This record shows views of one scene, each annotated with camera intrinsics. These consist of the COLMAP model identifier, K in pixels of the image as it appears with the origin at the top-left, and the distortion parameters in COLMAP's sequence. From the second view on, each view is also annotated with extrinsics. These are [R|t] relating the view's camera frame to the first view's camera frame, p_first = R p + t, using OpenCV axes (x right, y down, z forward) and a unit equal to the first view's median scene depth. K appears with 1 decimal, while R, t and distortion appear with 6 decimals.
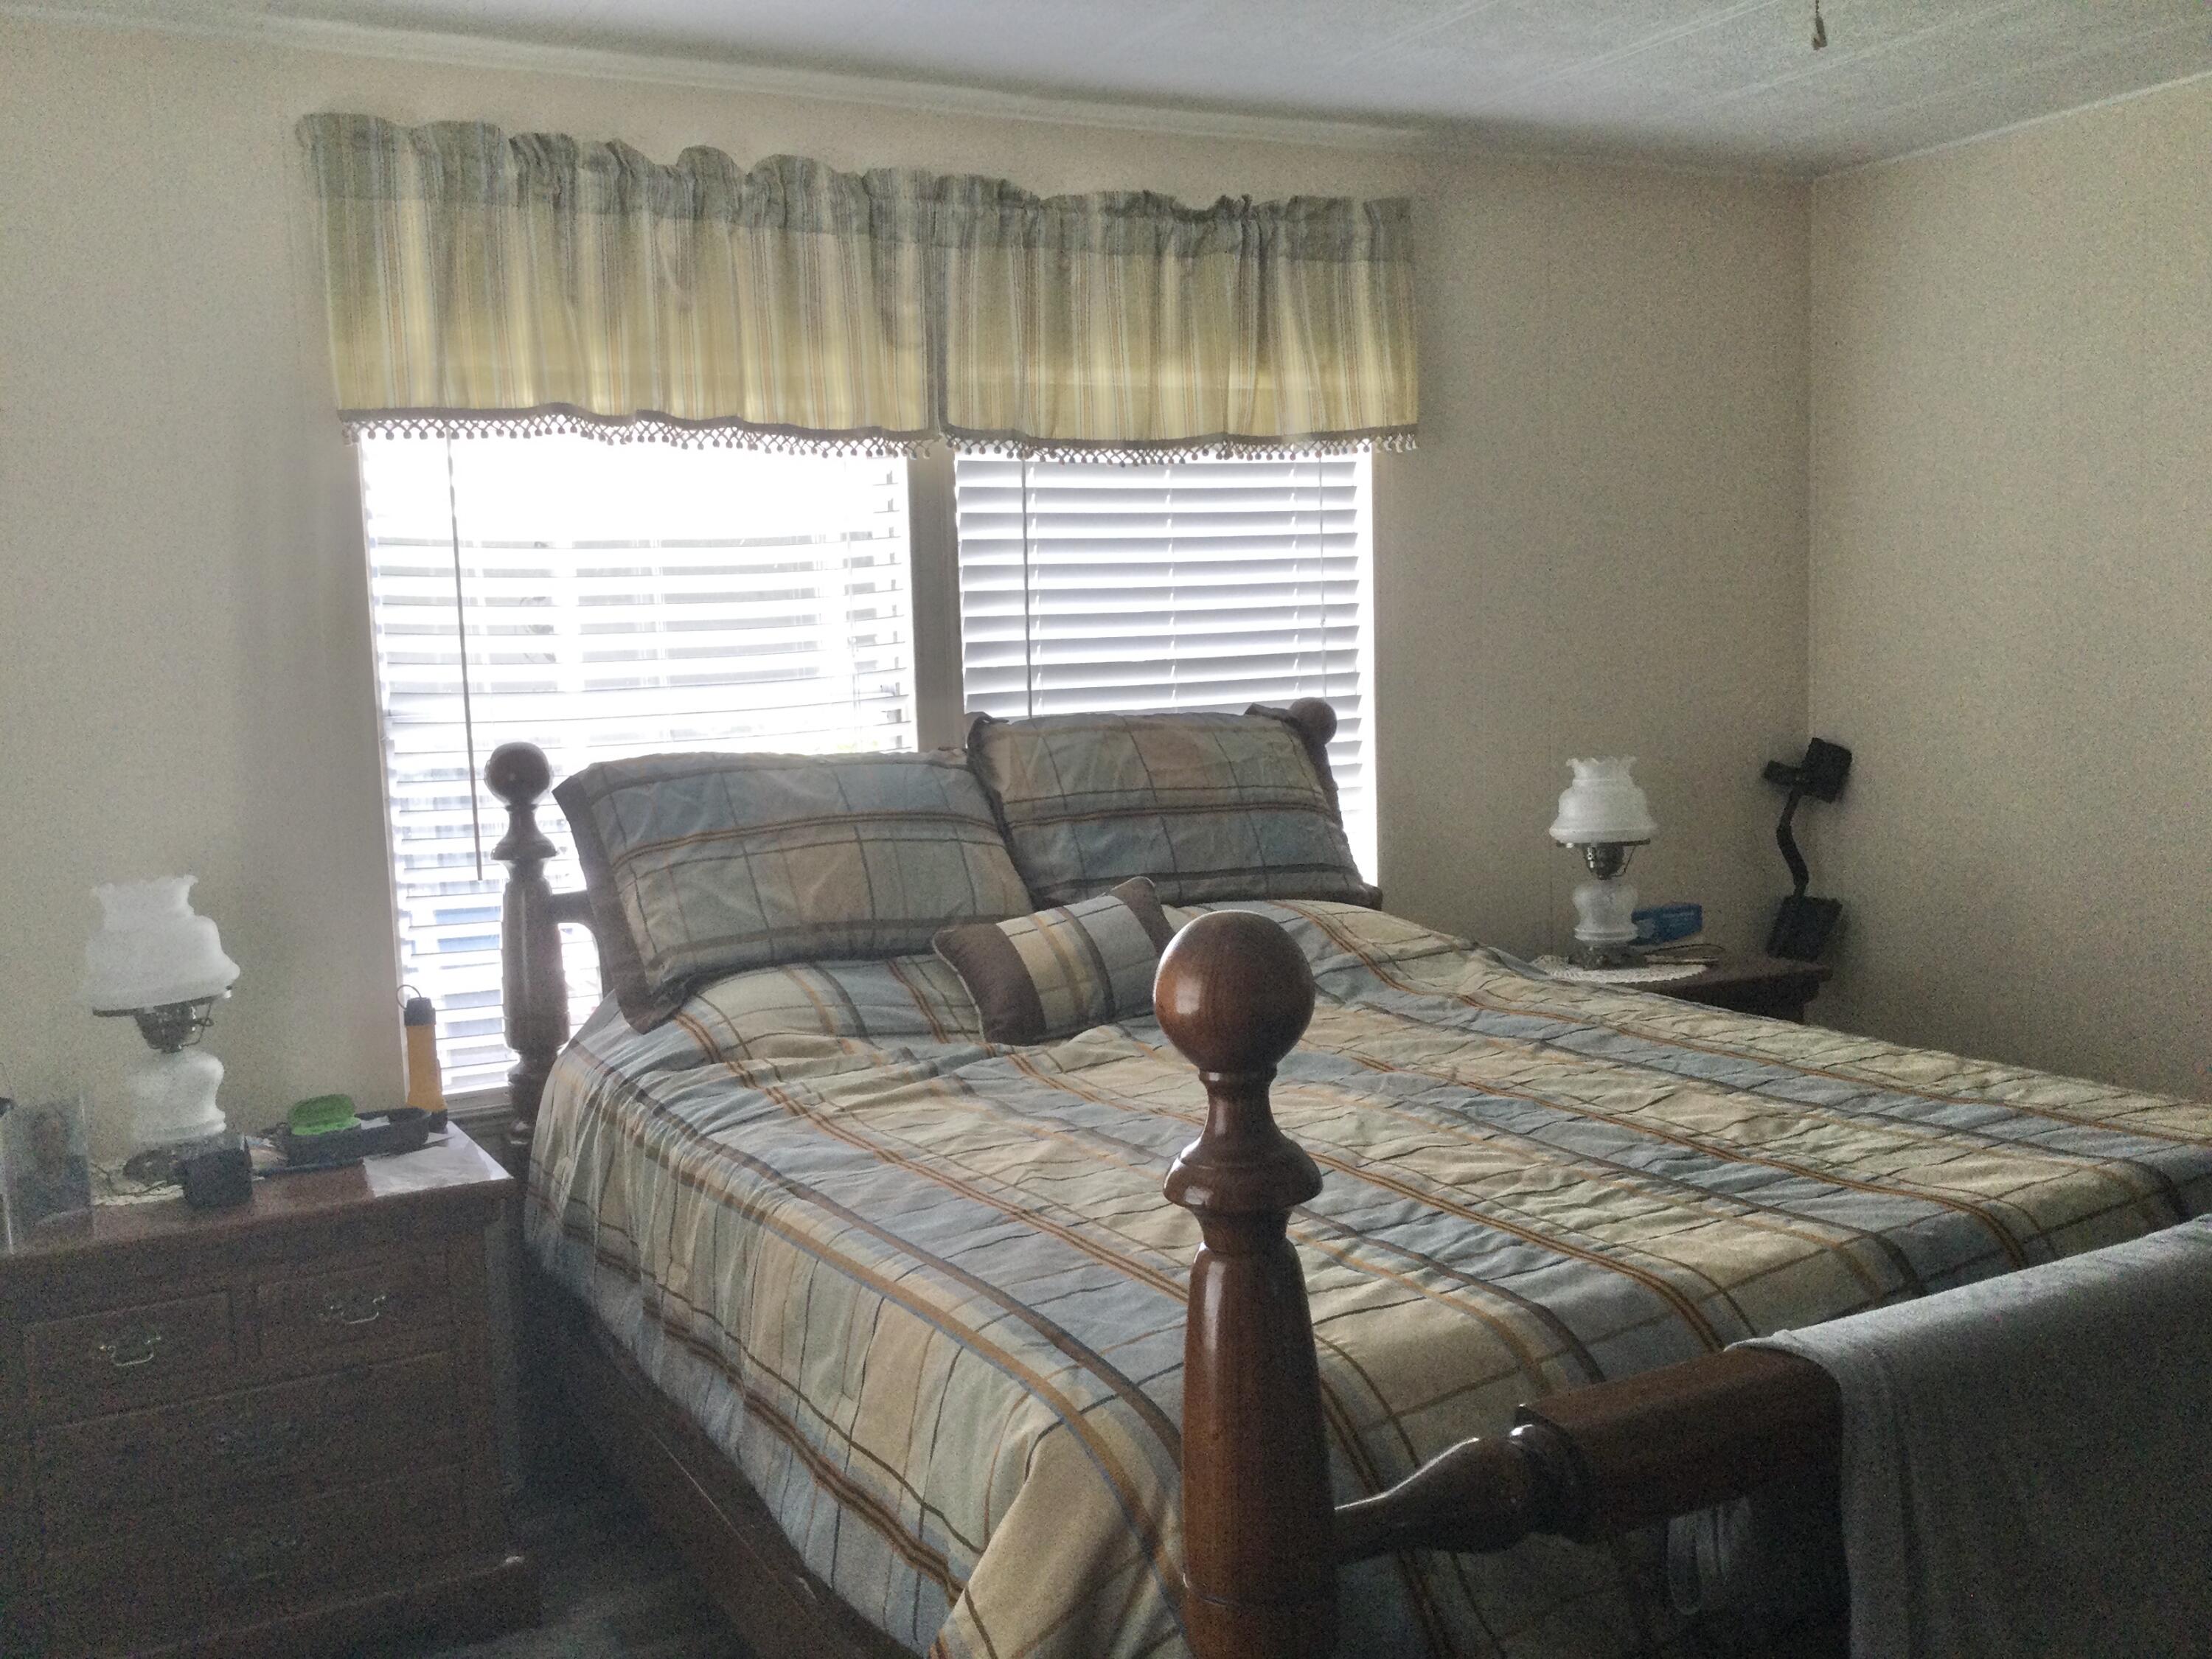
lens RADIAL K [[1997.0, 0, 1120.4], [0, 1997.0, 872.5], [0, 0, 1]] dist [0.120176, -0.242294]
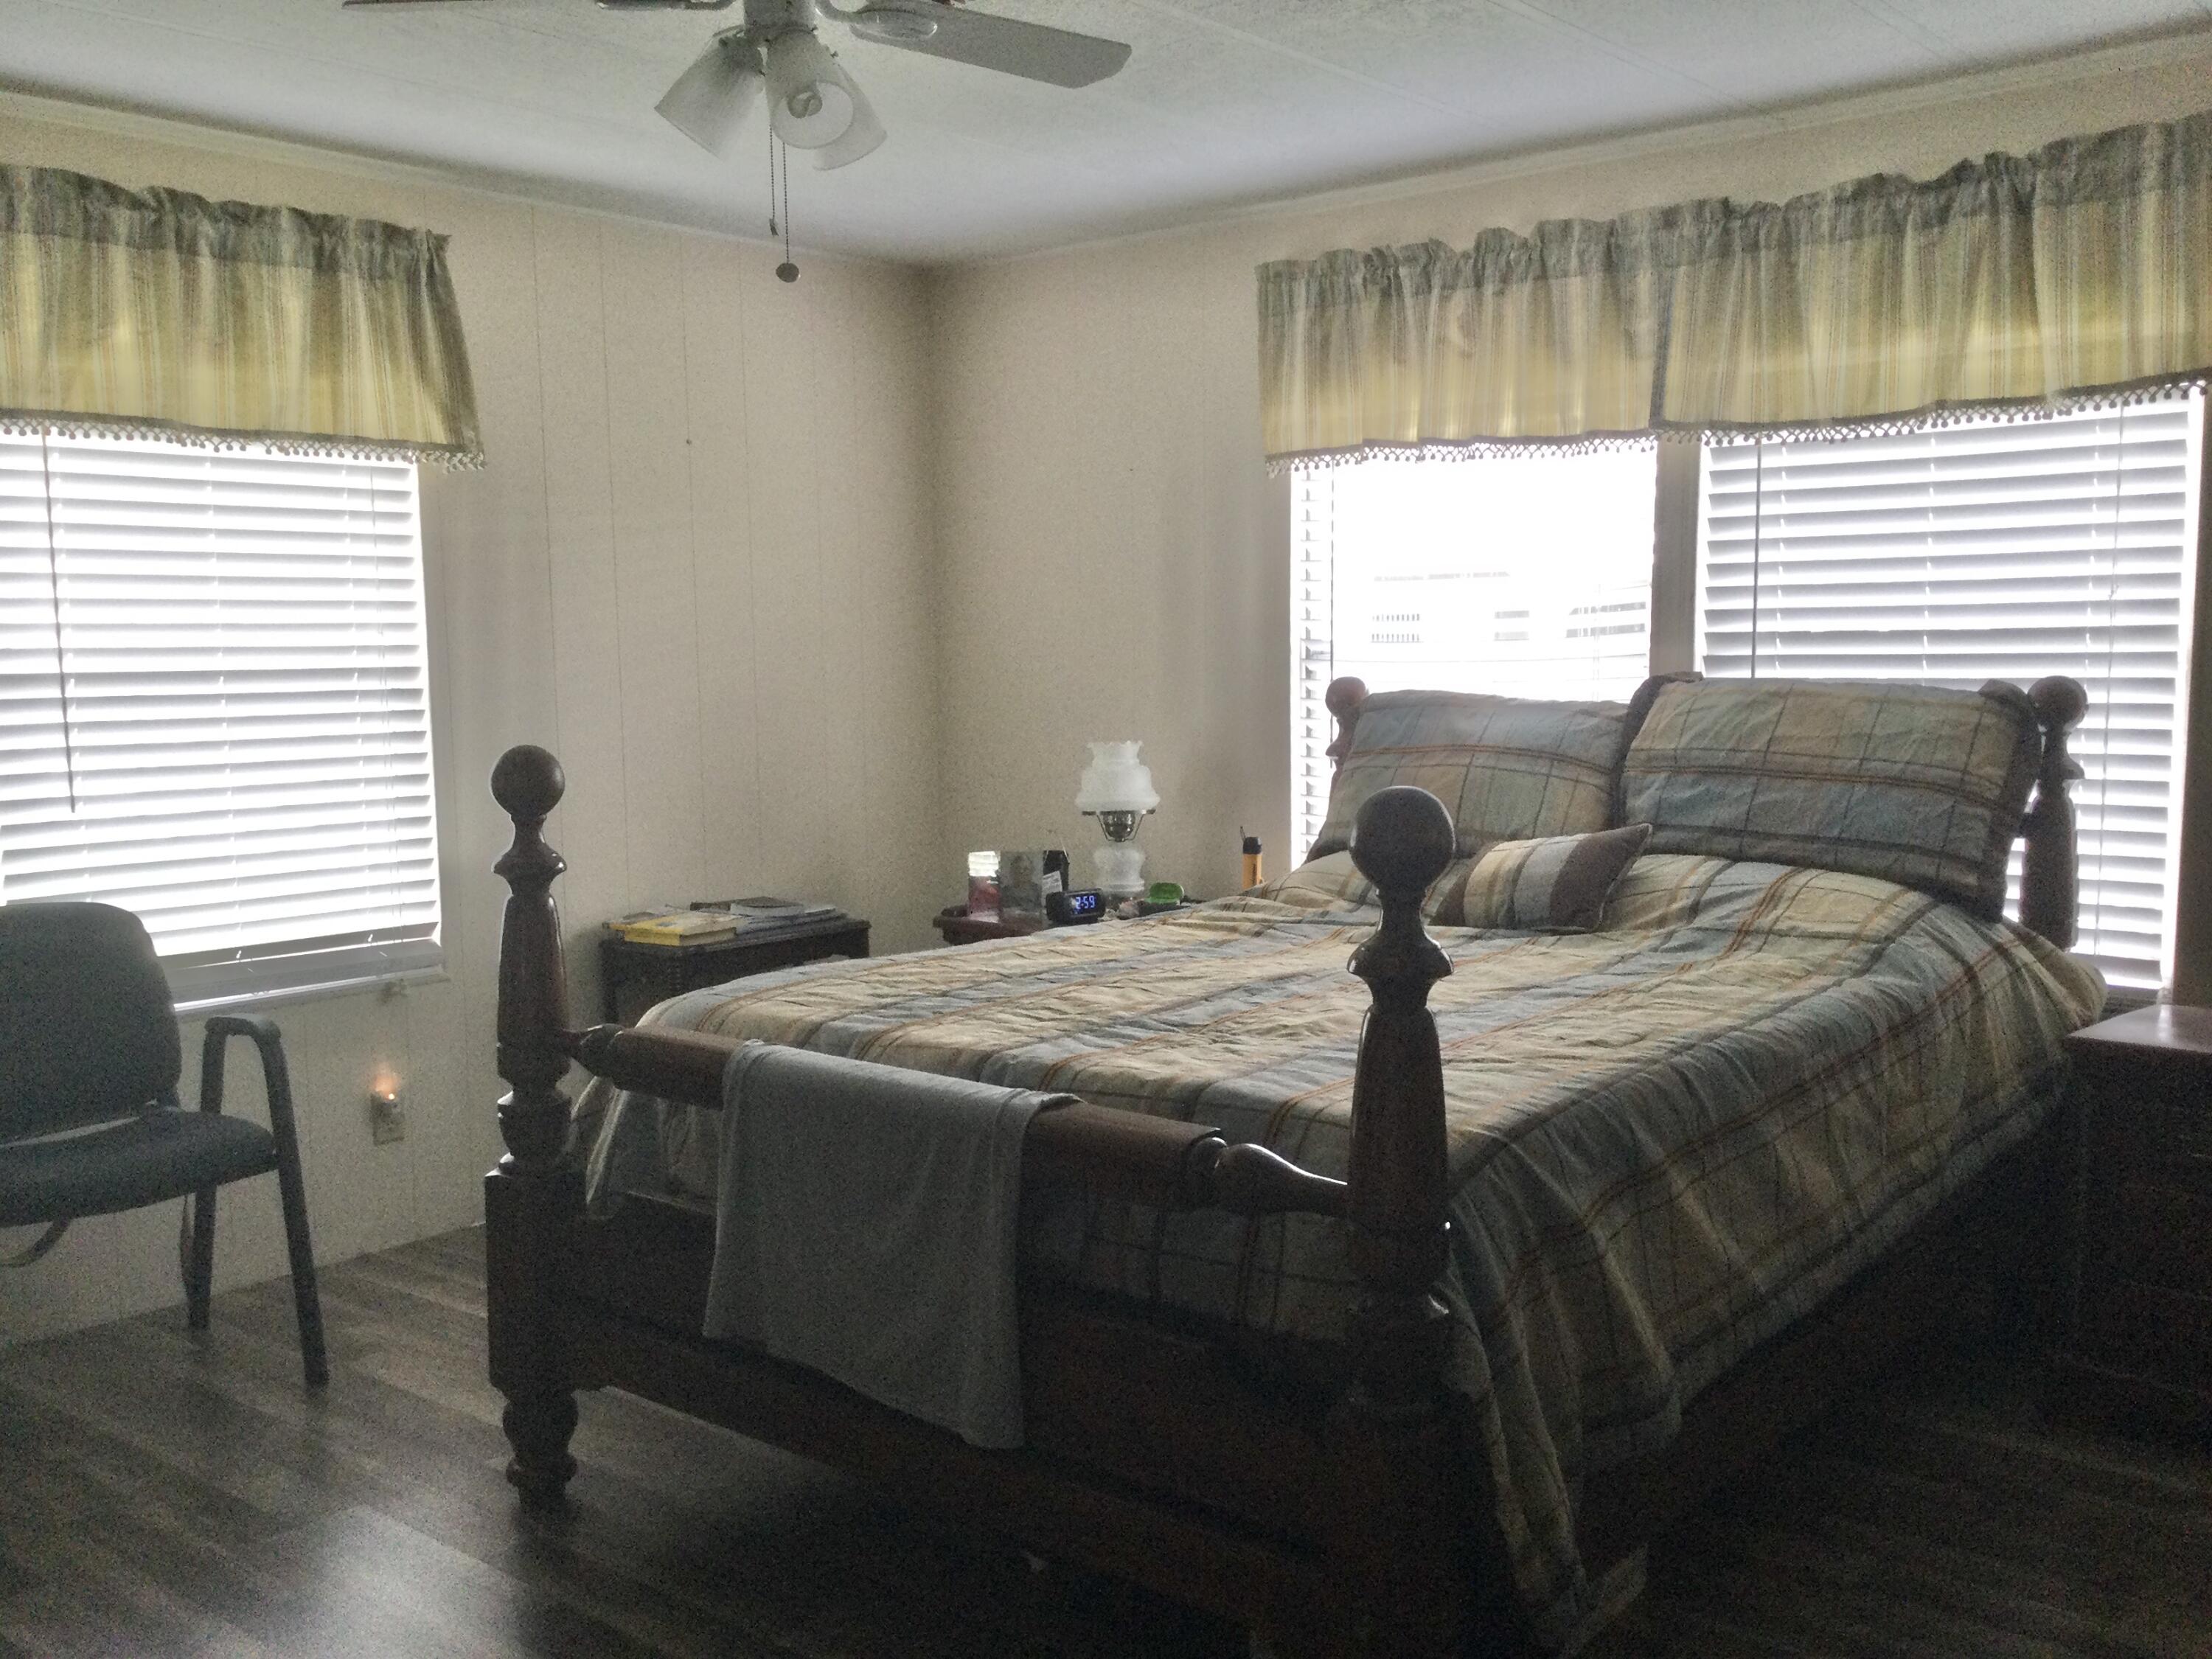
lens RADIAL K [[1997.0, 0, 1120.4], [0, 1997.0, 872.5], [0, 0, 1]] dist [0.120176, -0.242294]
pose [[0.375886, 0.141138, -0.915855, 0.869670], [-0.111755, 0.988024, 0.106394, -0.053468], [0.919902, 0.062359, 0.387157, 0.270948]]
